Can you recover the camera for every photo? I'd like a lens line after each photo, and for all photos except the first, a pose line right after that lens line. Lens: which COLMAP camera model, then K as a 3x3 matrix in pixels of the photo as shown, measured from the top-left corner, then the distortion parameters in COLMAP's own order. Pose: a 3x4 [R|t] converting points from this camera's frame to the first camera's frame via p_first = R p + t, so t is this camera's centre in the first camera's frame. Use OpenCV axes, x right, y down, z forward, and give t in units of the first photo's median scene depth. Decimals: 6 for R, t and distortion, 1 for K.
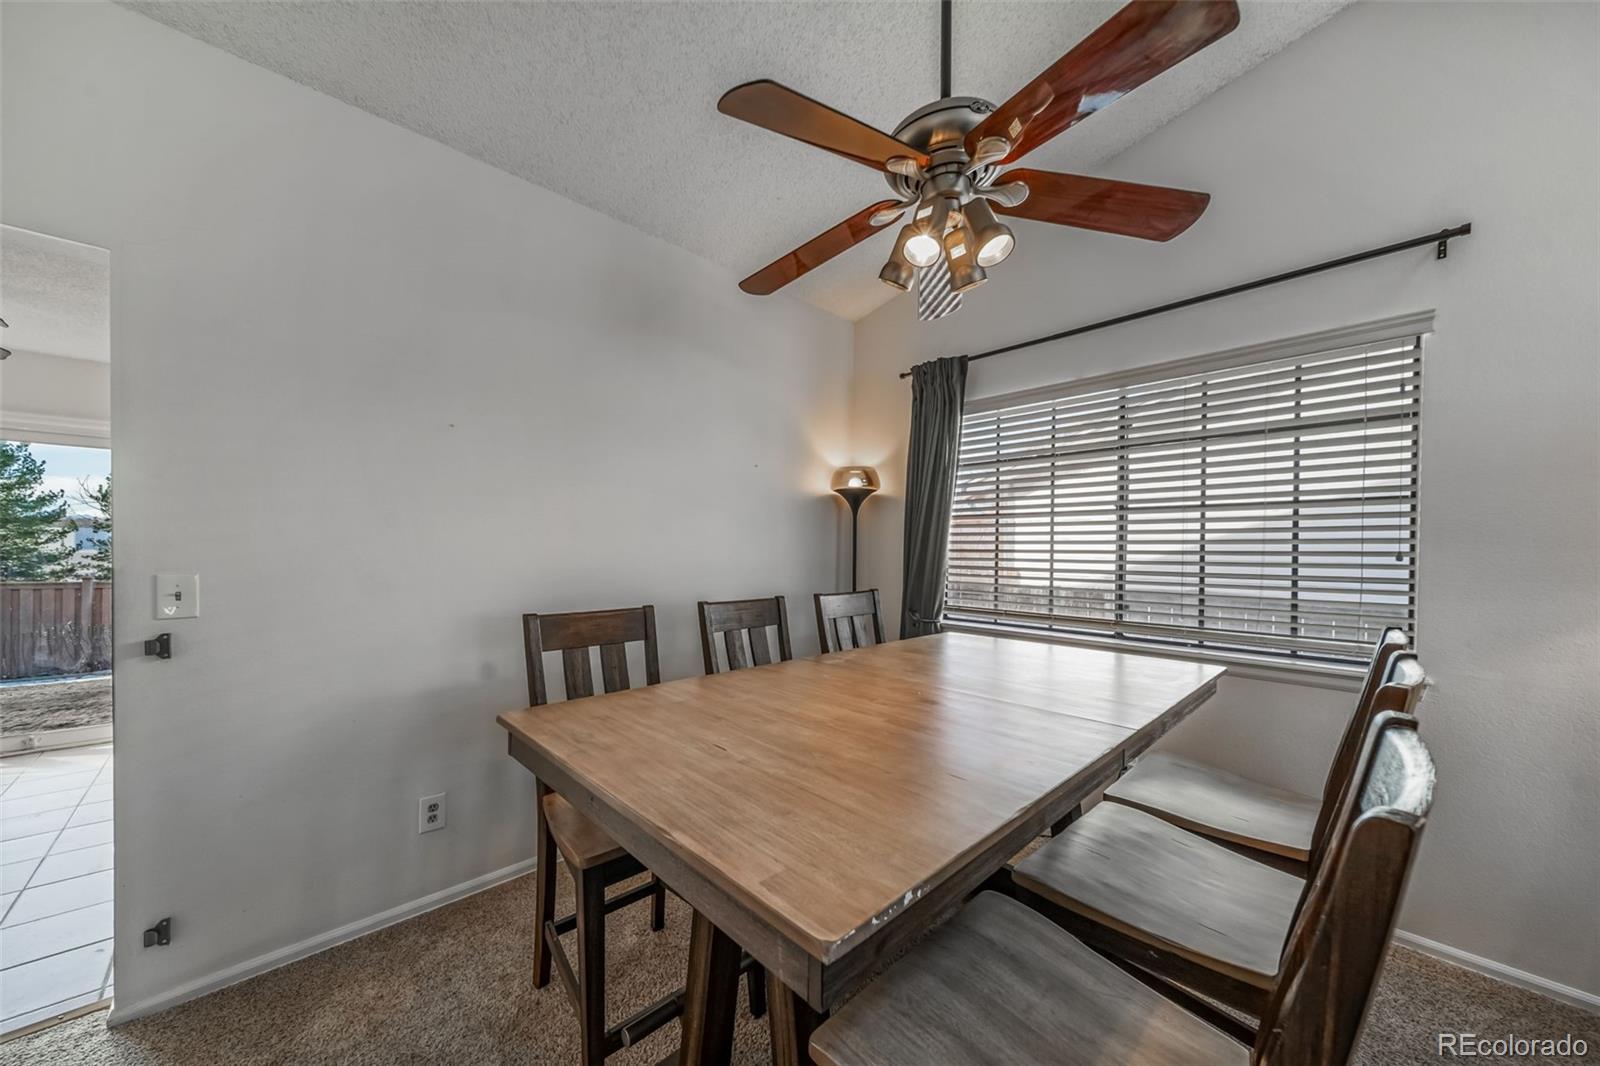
lens RADIAL K [[563.3, 0, 797.5], [0, 563.3, 544.0], [0, 0, 1]] dist [0.001463, -0.000745]
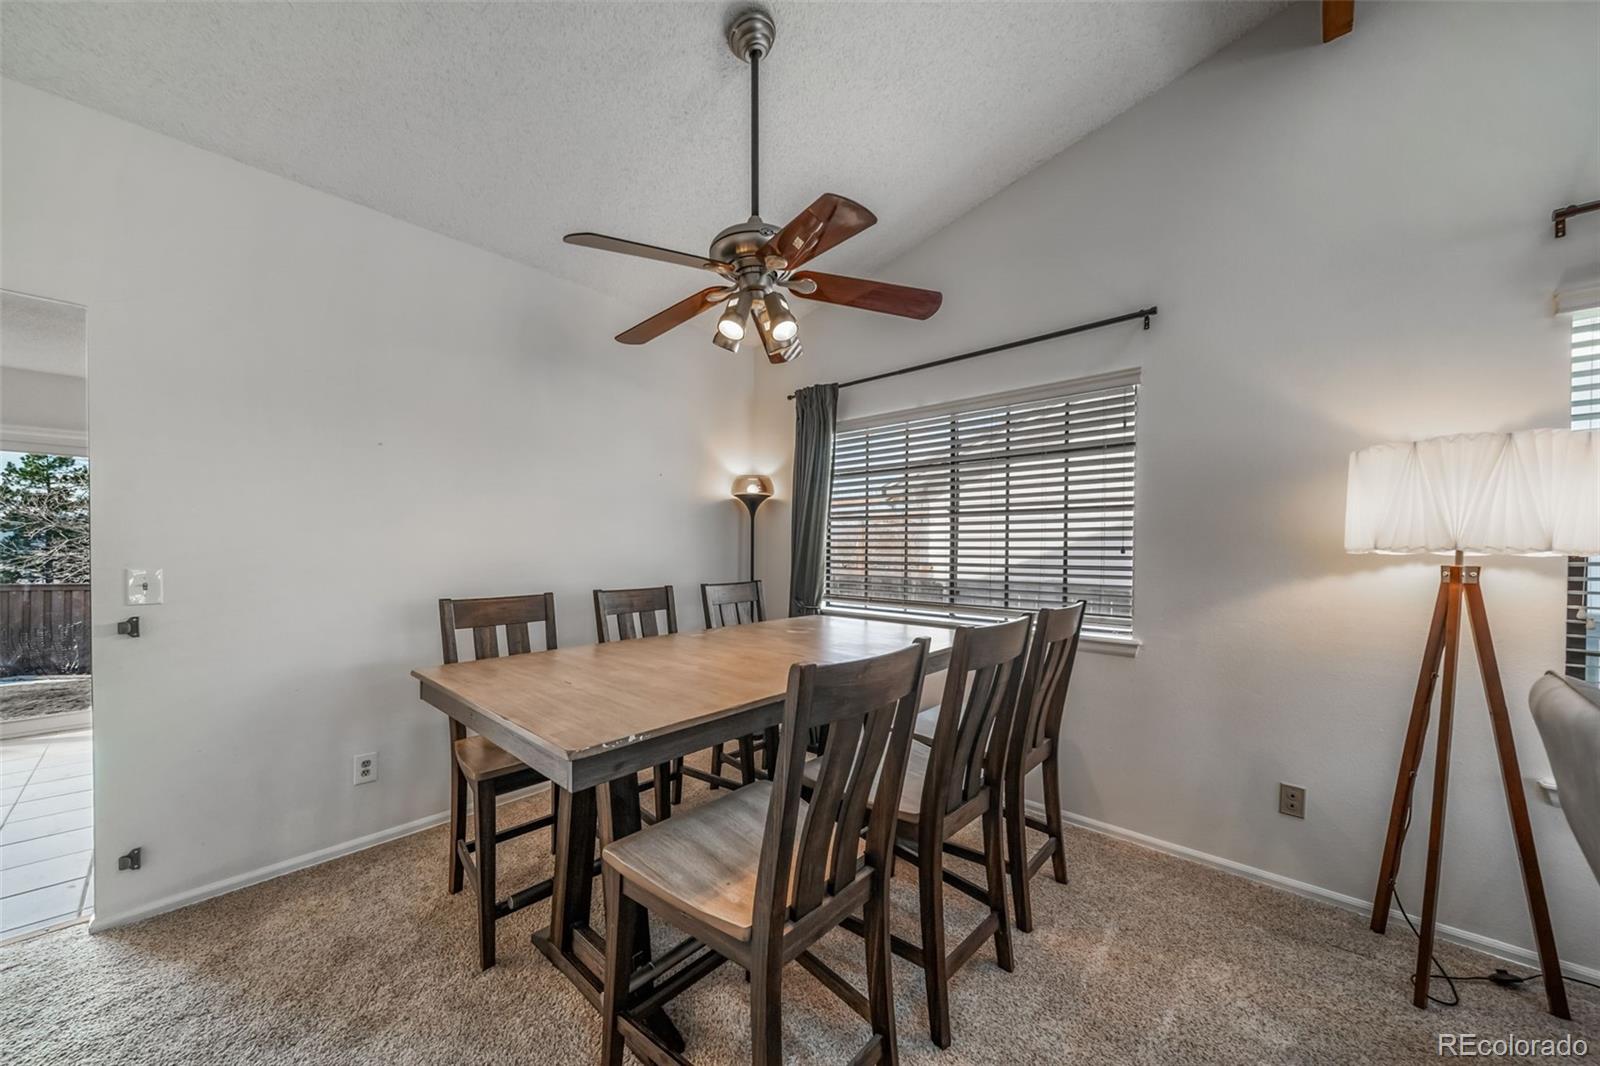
lens RADIAL K [[563.3, 0, 796.5], [0, 563.3, 544.2], [0, 0, 1]] dist [0.001463, -0.000745]
pose [[0.997561, -0.003889, 0.069692, 0.203444], [0.003598, 0.999984, 0.004293, -0.000280], [-0.069707, -0.004031, 0.997559, -0.283684]]
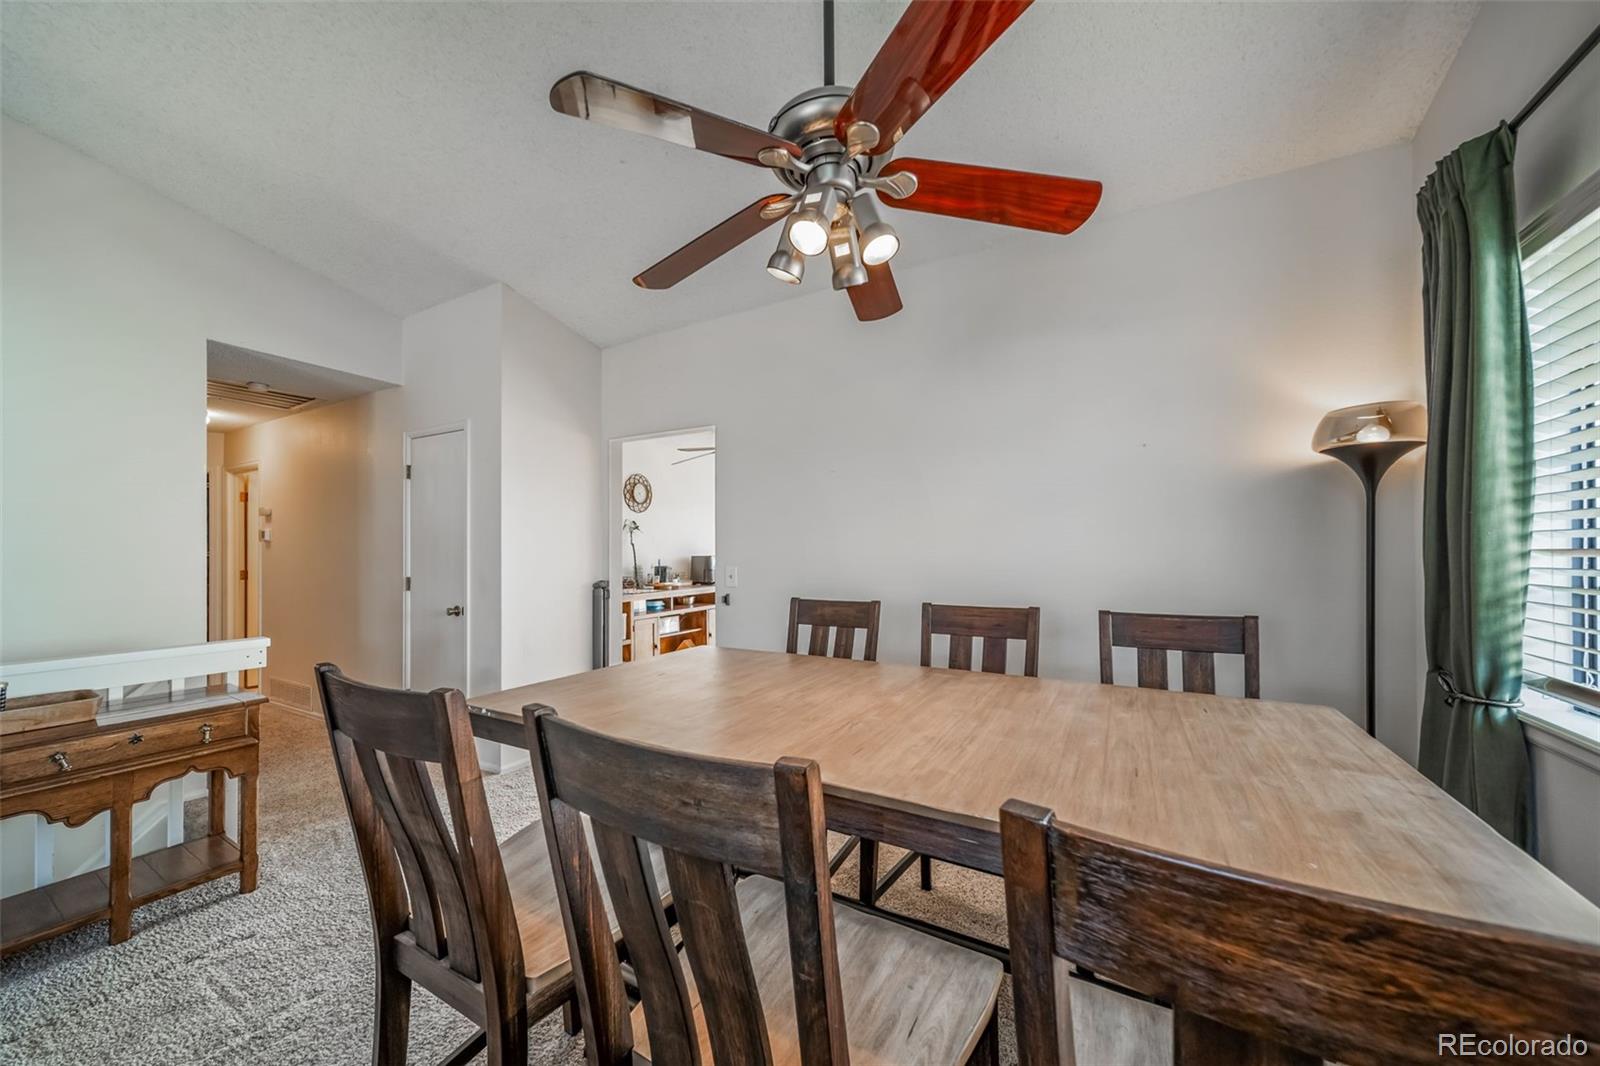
lens RADIAL K [[618.4, 0, 792.5], [0, 618.4, 535.1], [0, 0, 1]] dist [0.001821, -0.000451]
pose [[0.296225, -0.031533, -0.954597, 0.951457], [0.006036, 0.999497, -0.031144, 0.014274], [0.955099, 0.003464, 0.296267, 0.482685]]
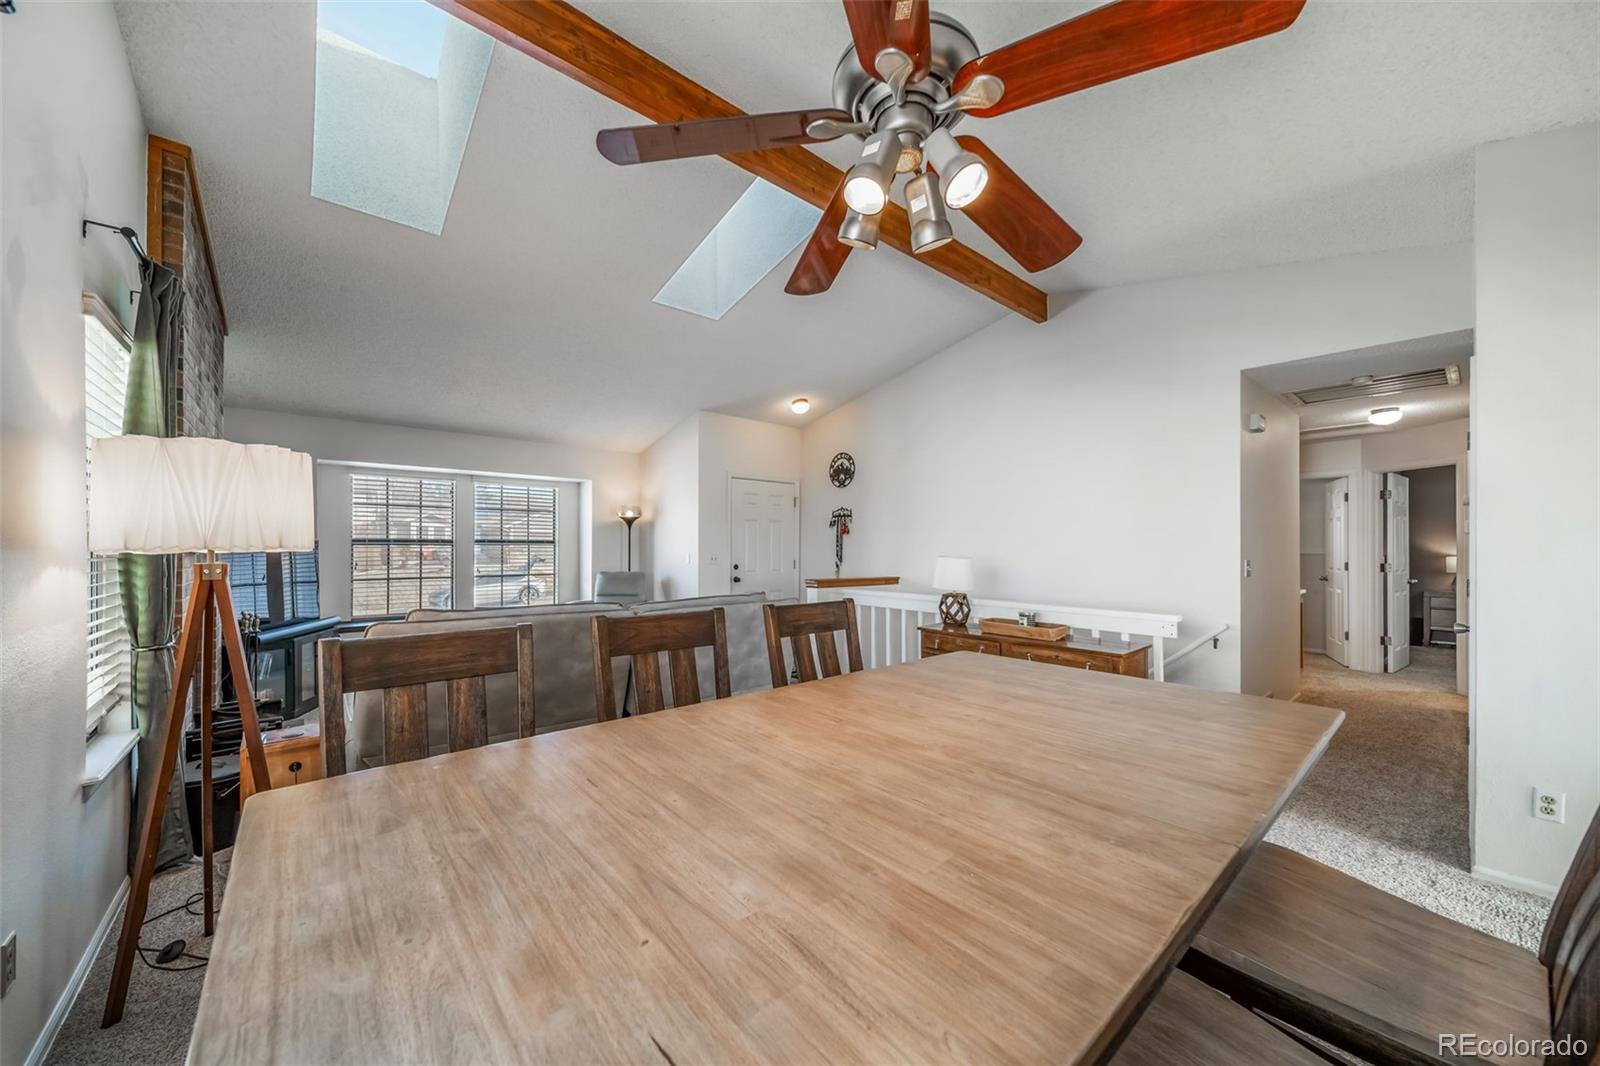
lens RADIAL K [[563.3, 0, 793.4], [0, 563.3, 549.3], [0, 0, 1]] dist [0.001463, -0.000745]
pose [[-0.997941, -0.004941, 0.063954, 0.284718], [-0.004917, 0.999988, 0.000528, 0.006567], [-0.063955, 0.000213, -0.997953, 1.444198]]
